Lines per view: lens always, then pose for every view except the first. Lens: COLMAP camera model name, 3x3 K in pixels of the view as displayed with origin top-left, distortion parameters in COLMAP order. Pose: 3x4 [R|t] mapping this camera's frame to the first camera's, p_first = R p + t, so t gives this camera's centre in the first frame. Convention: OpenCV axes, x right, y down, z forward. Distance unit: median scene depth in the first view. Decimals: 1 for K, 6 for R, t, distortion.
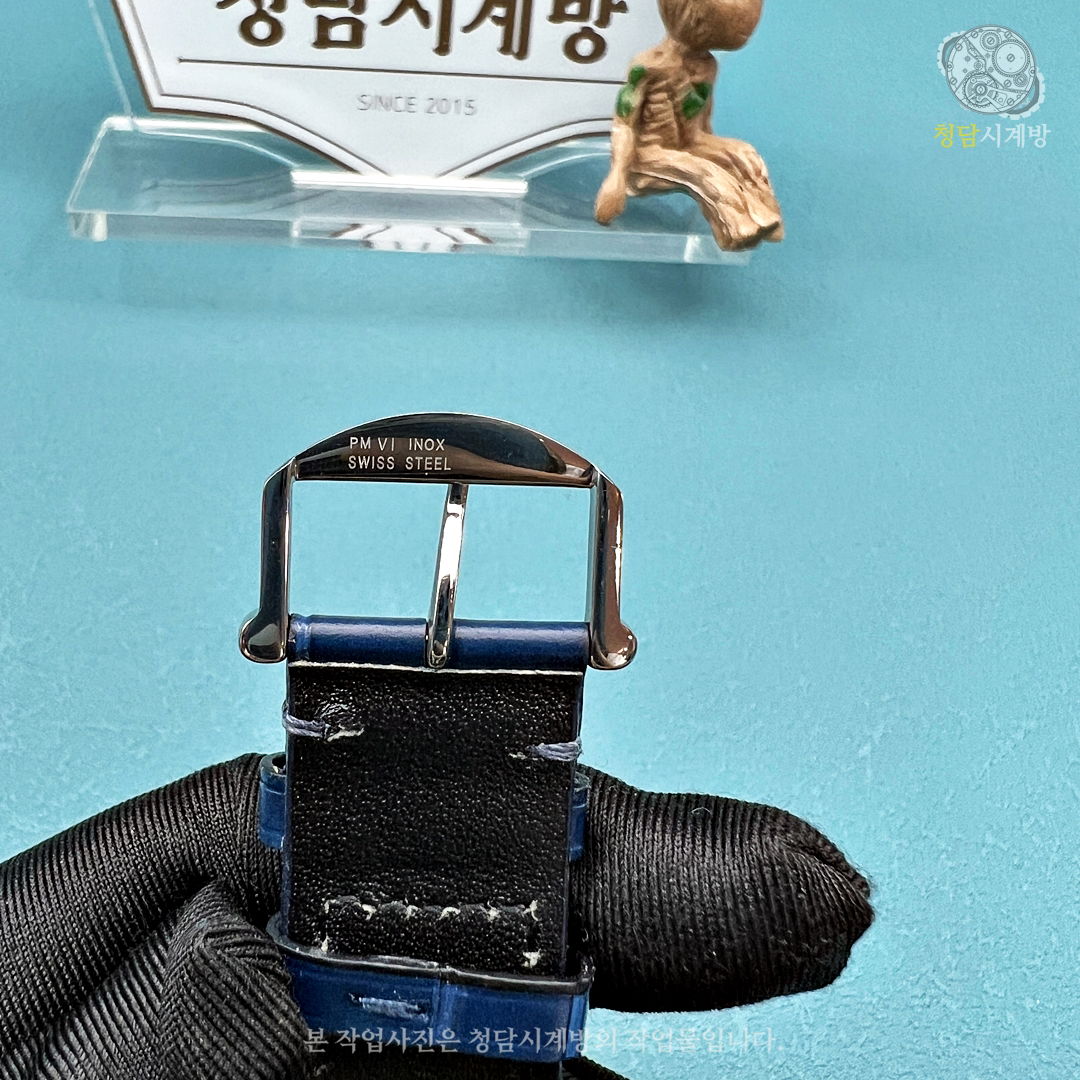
lens RADIAL K [[1117.5, 0, 400.2], [0, 1117.5, 470.6], [0, 0, 1]] dist [-0.011622, 0.007411]
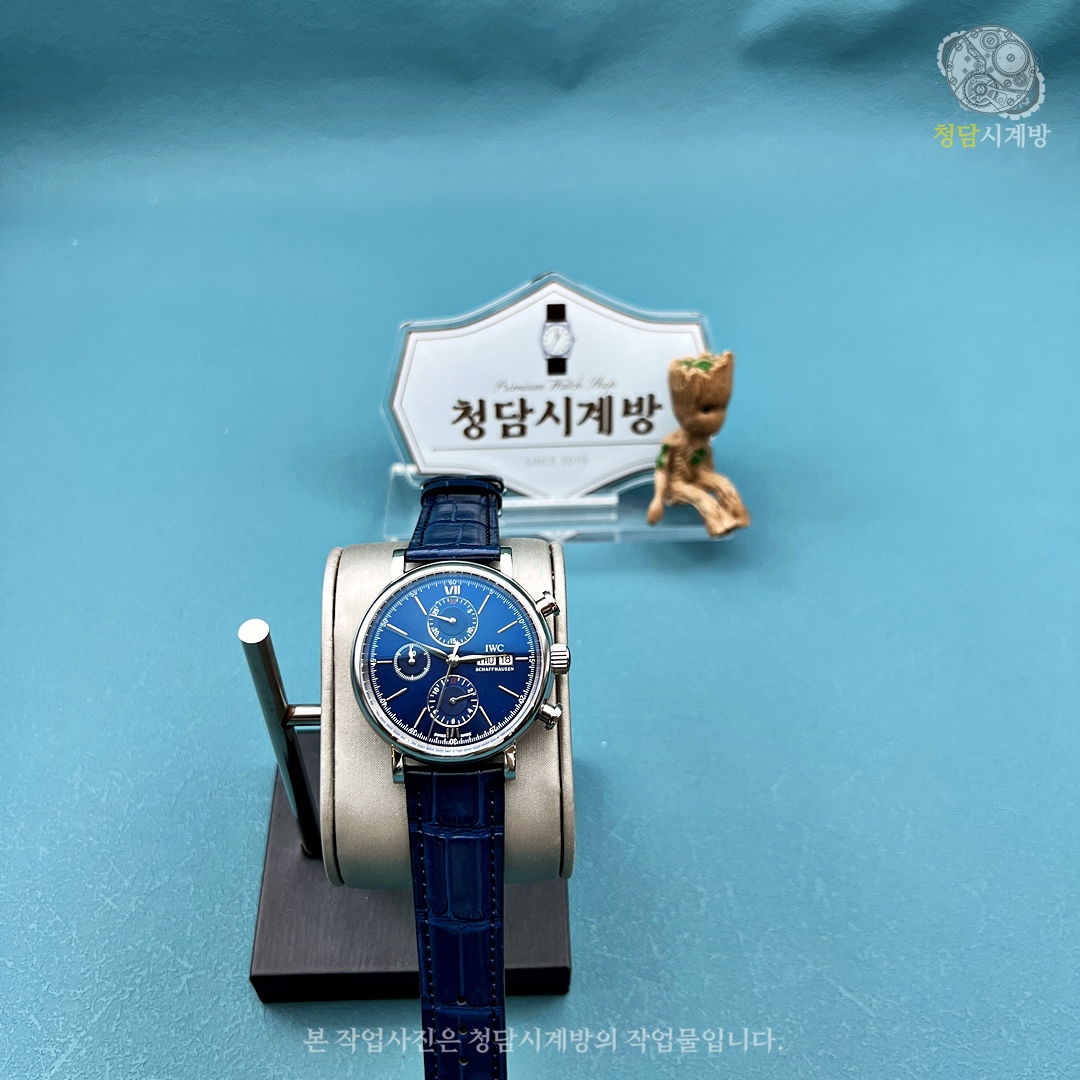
lens RADIAL K [[1144.0, 0, 542.2], [0, 1144.0, 524.5], [0, 0, 1]] dist [0.119394, -0.210783]
pose [[0.996612, -0.054850, -0.061282, 0.108538], [0.052106, 0.997604, -0.045517, -0.135568], [0.063632, 0.042170, 0.997082, -0.984796]]
